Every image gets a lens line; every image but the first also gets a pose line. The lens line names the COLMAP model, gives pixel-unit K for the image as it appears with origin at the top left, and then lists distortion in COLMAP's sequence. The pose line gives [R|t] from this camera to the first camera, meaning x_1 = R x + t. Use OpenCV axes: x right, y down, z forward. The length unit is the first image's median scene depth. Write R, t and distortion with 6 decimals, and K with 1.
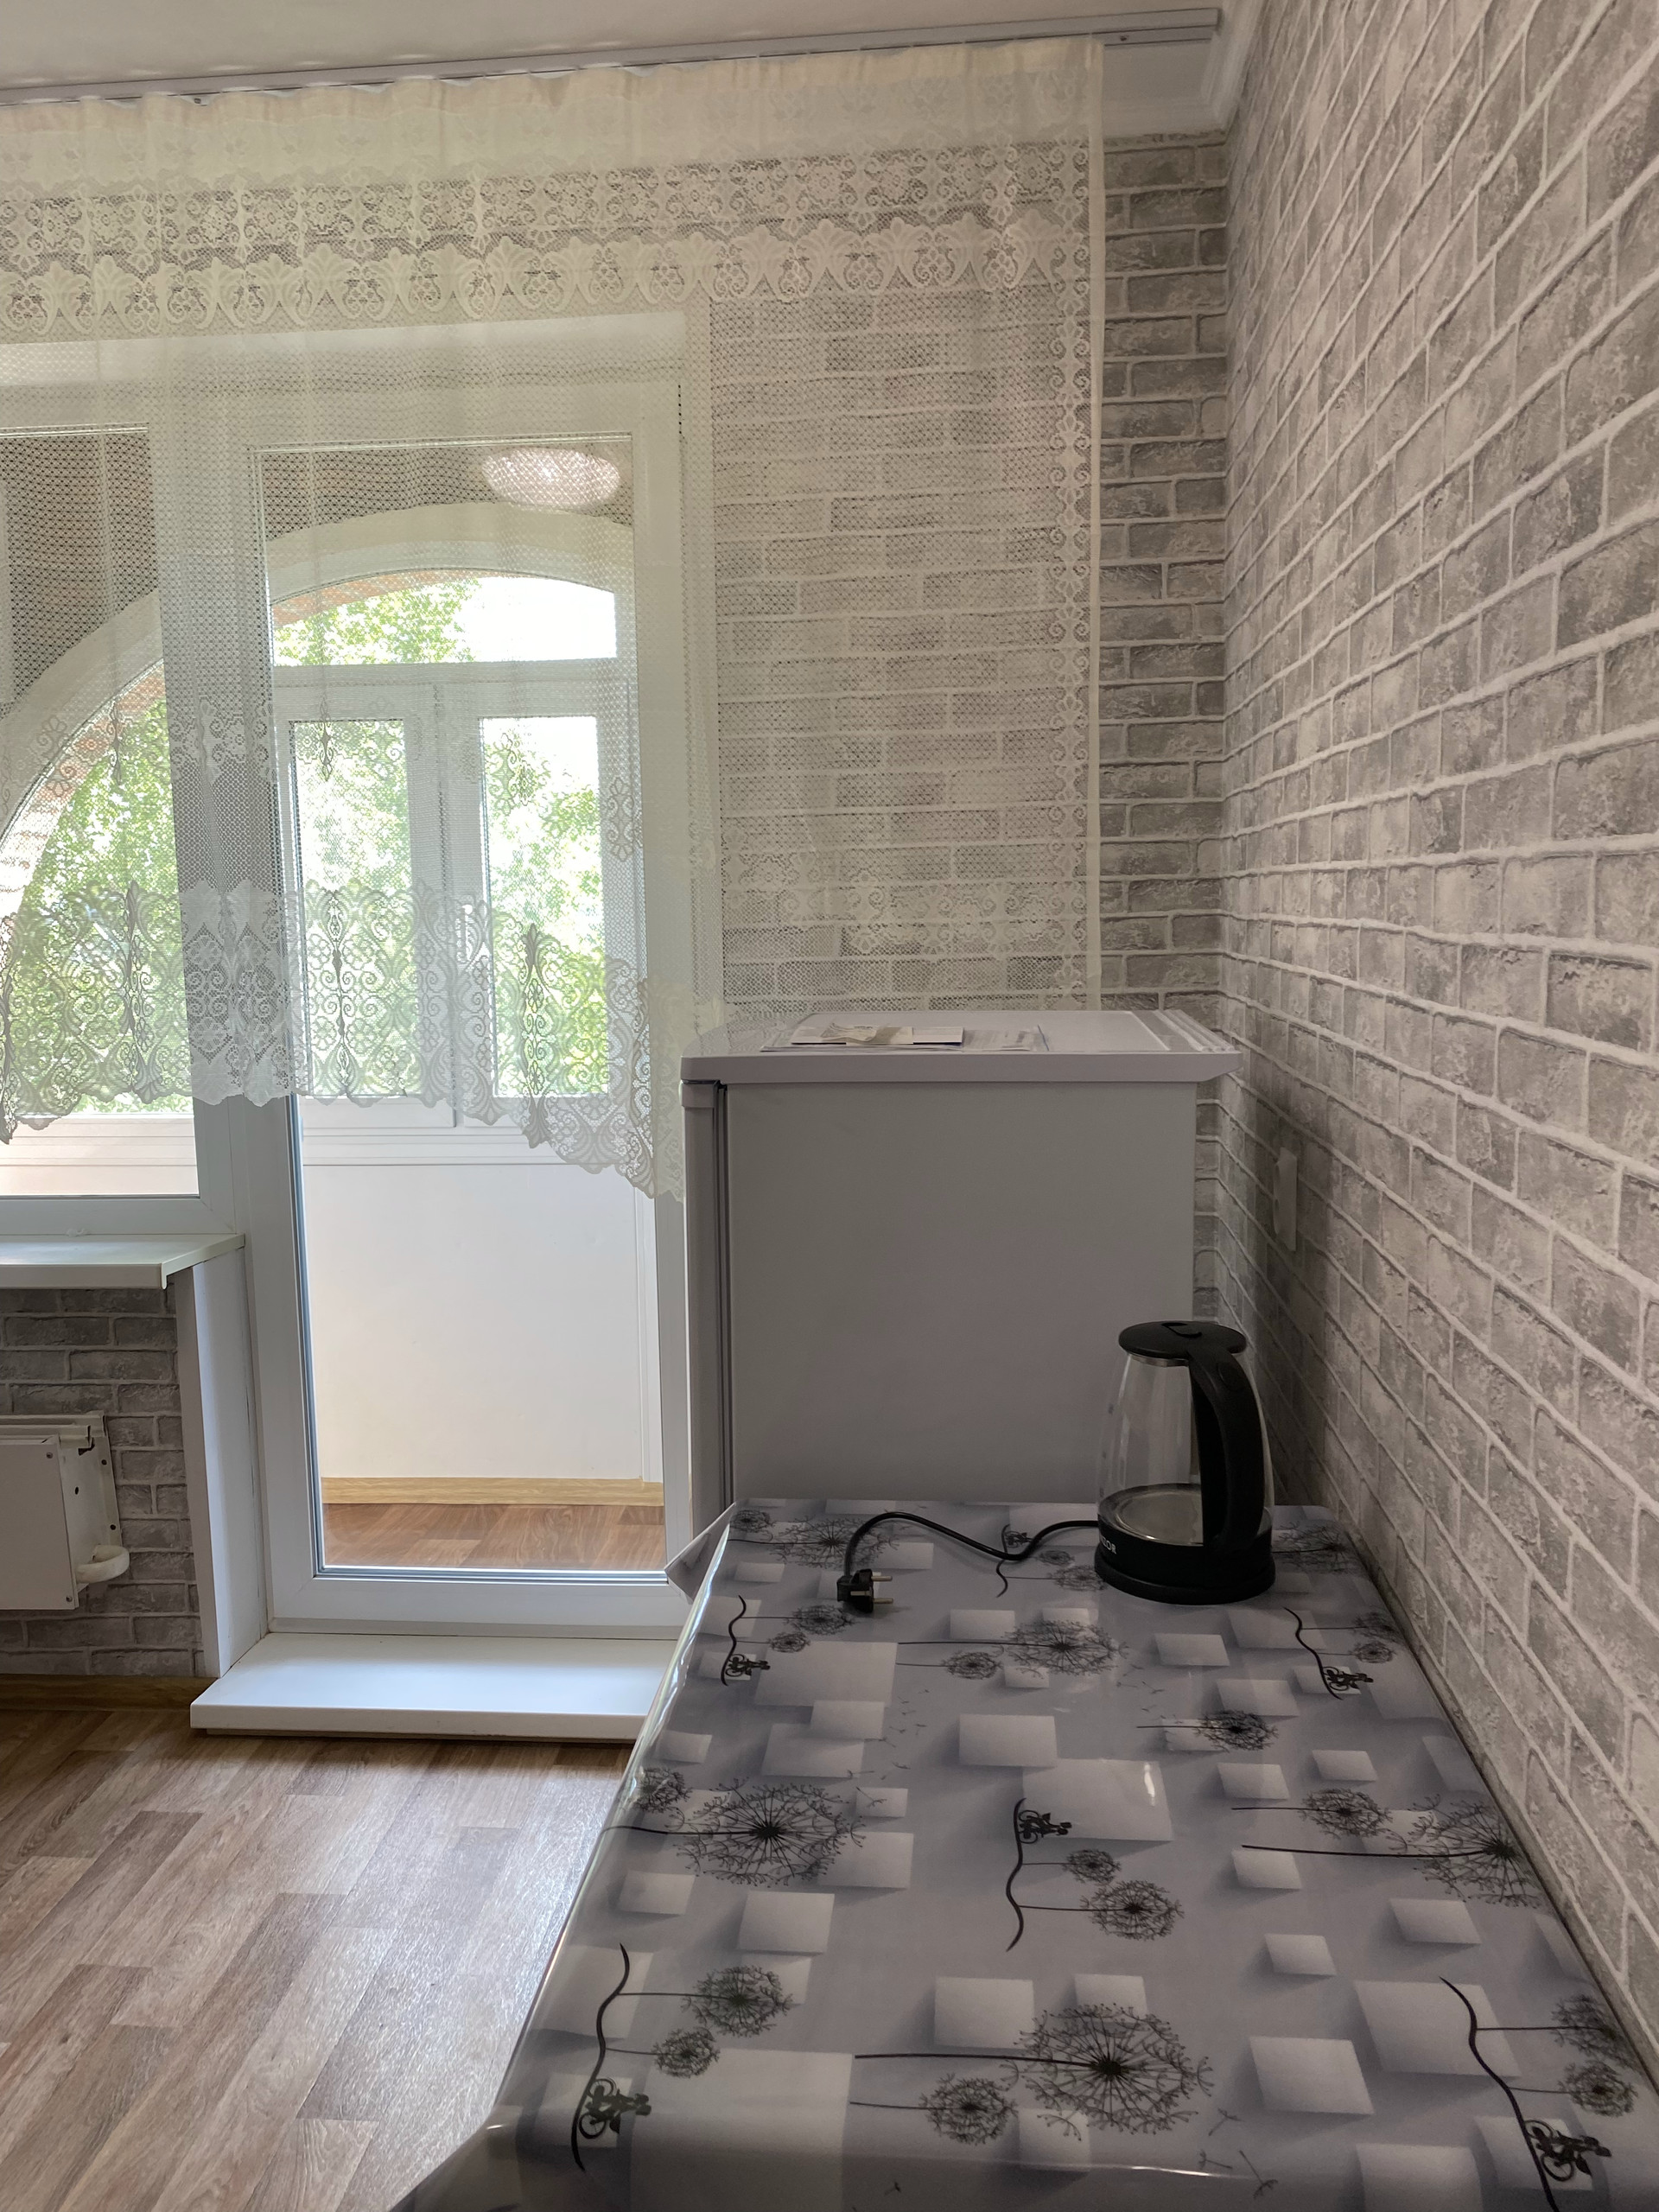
lens RADIAL K [[1662.1, 0, 835.5], [0, 1662.1, 1111.2], [0, 0, 1]] dist [0.000883, -0.012189]
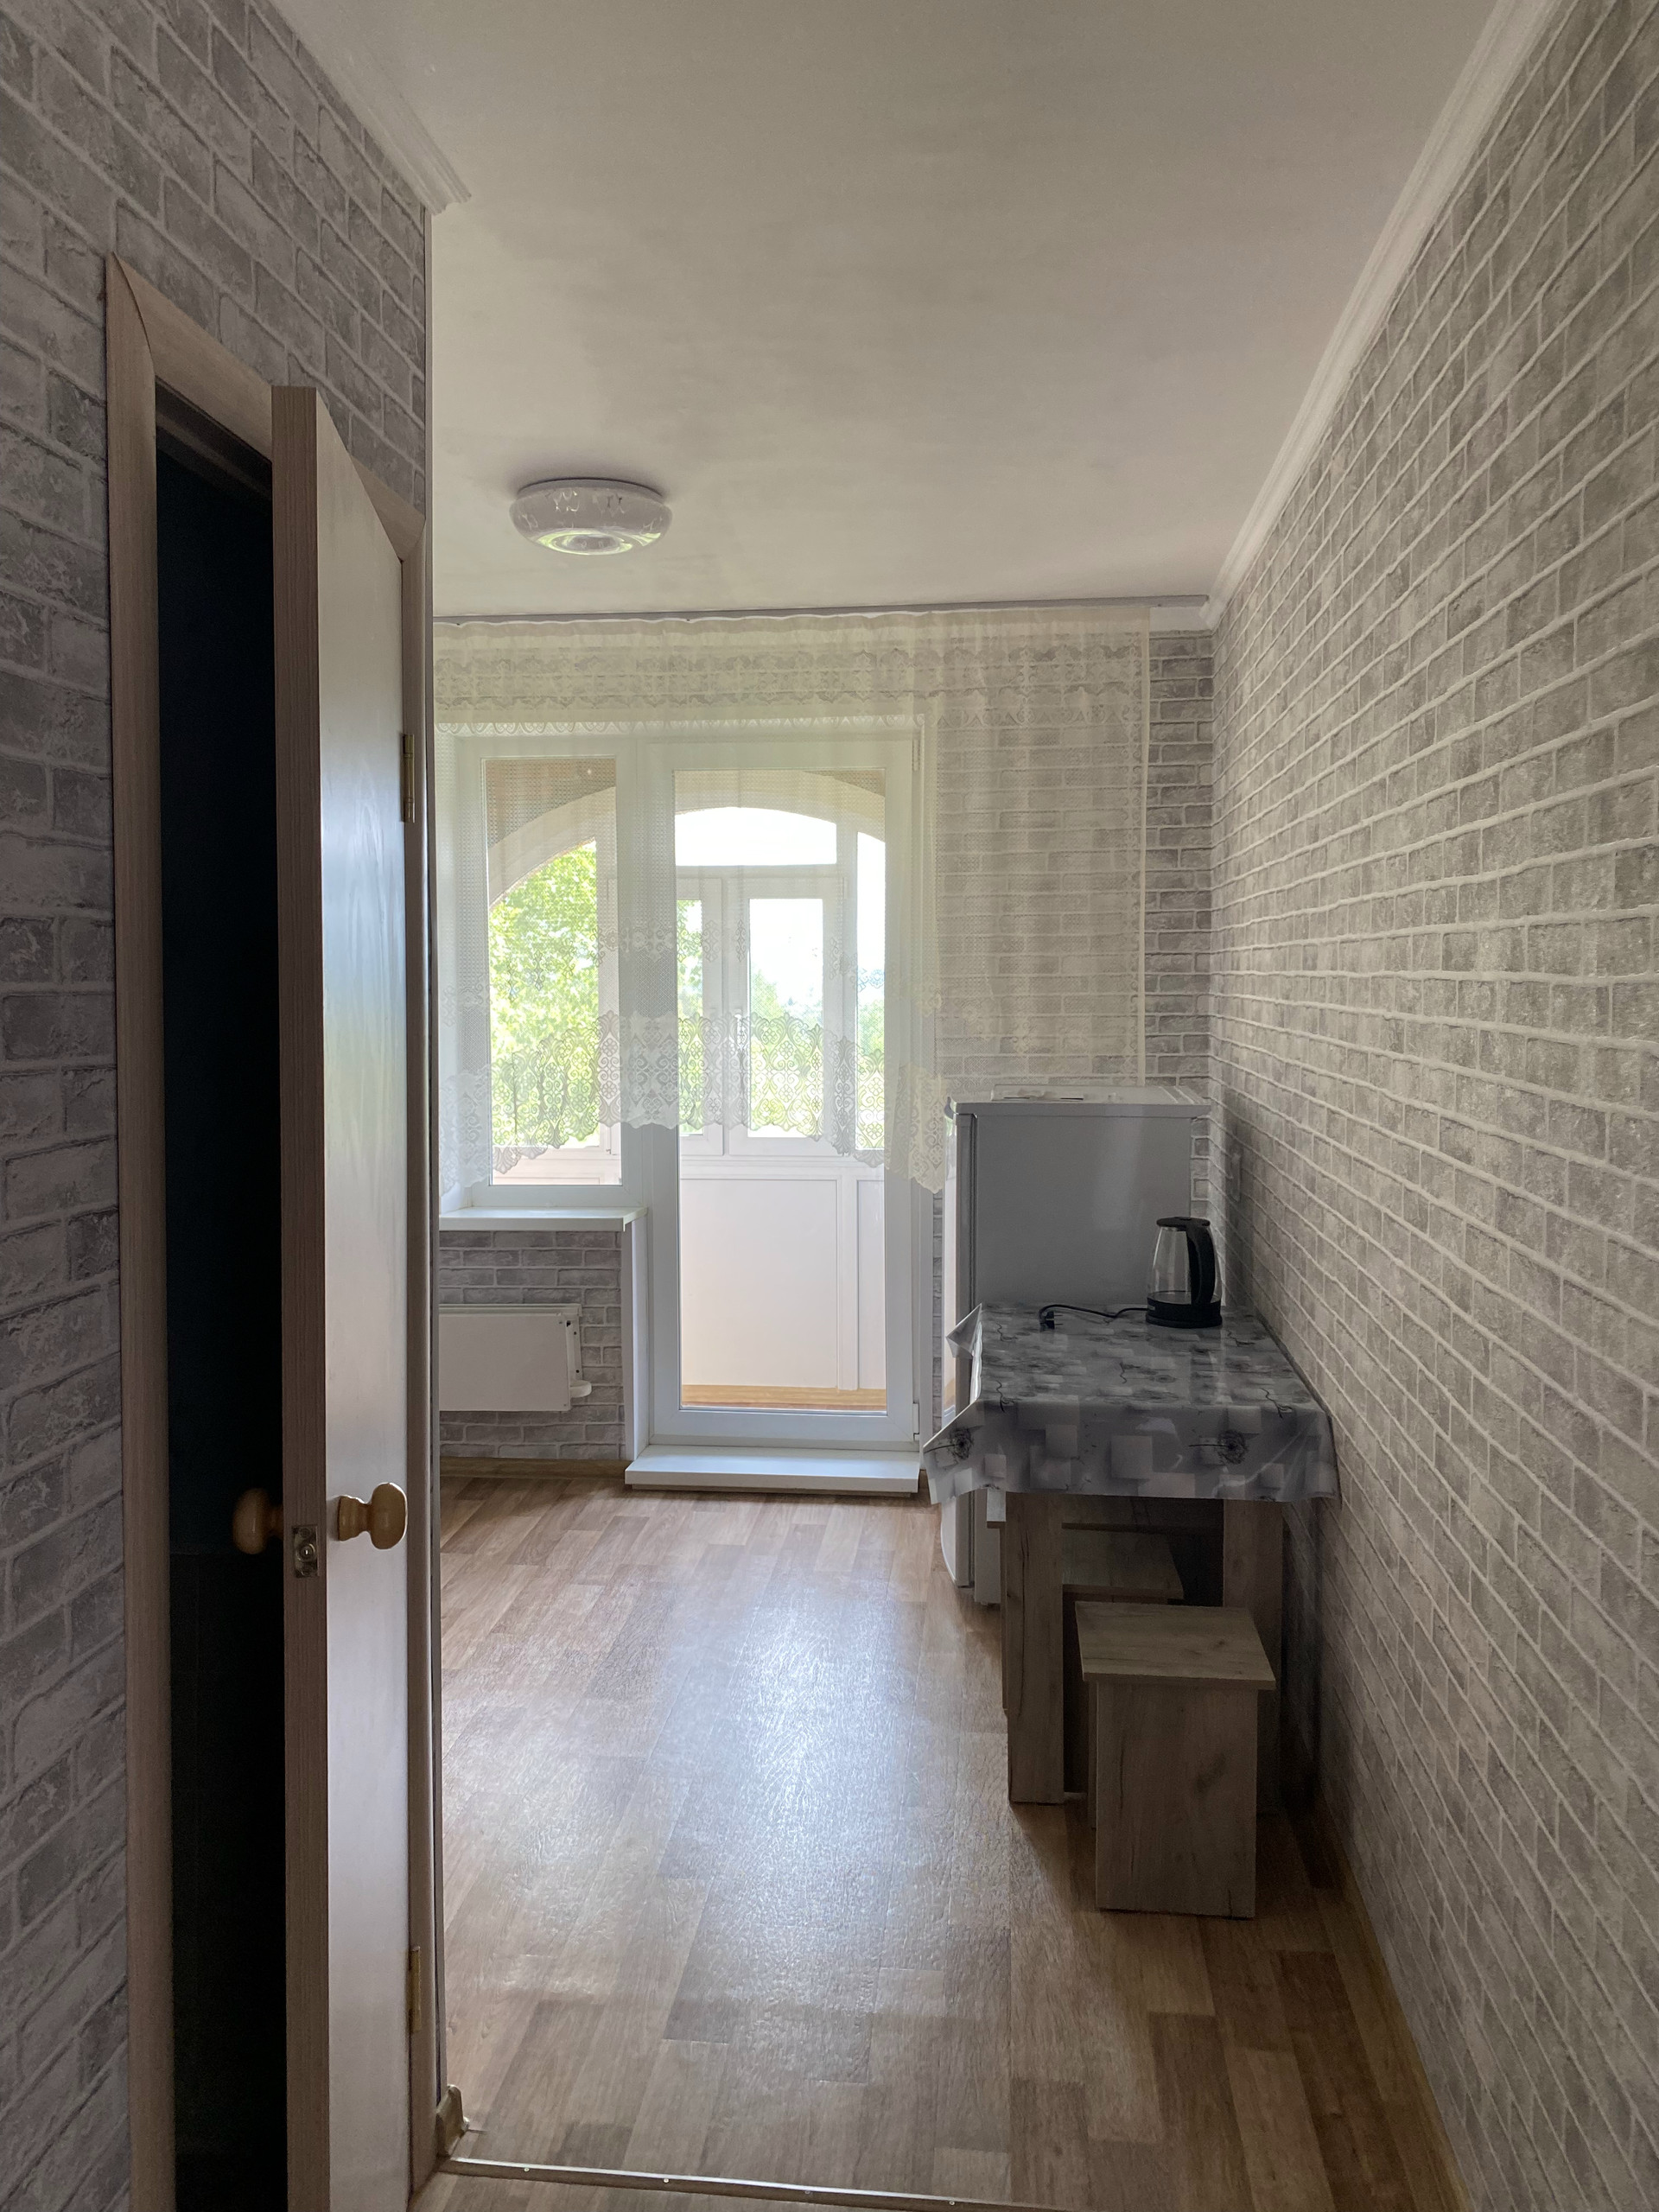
lens RADIAL K [[1662.1, 0, 821.0], [0, 1662.1, 1099.7], [0, 0, 1]] dist [0.000883, -0.012189]
pose [[0.999661, 0.013424, -0.022327, -0.163768], [-0.014554, 0.998582, -0.051208, 0.057069], [0.021608, 0.051516, 0.998438, -0.882506]]
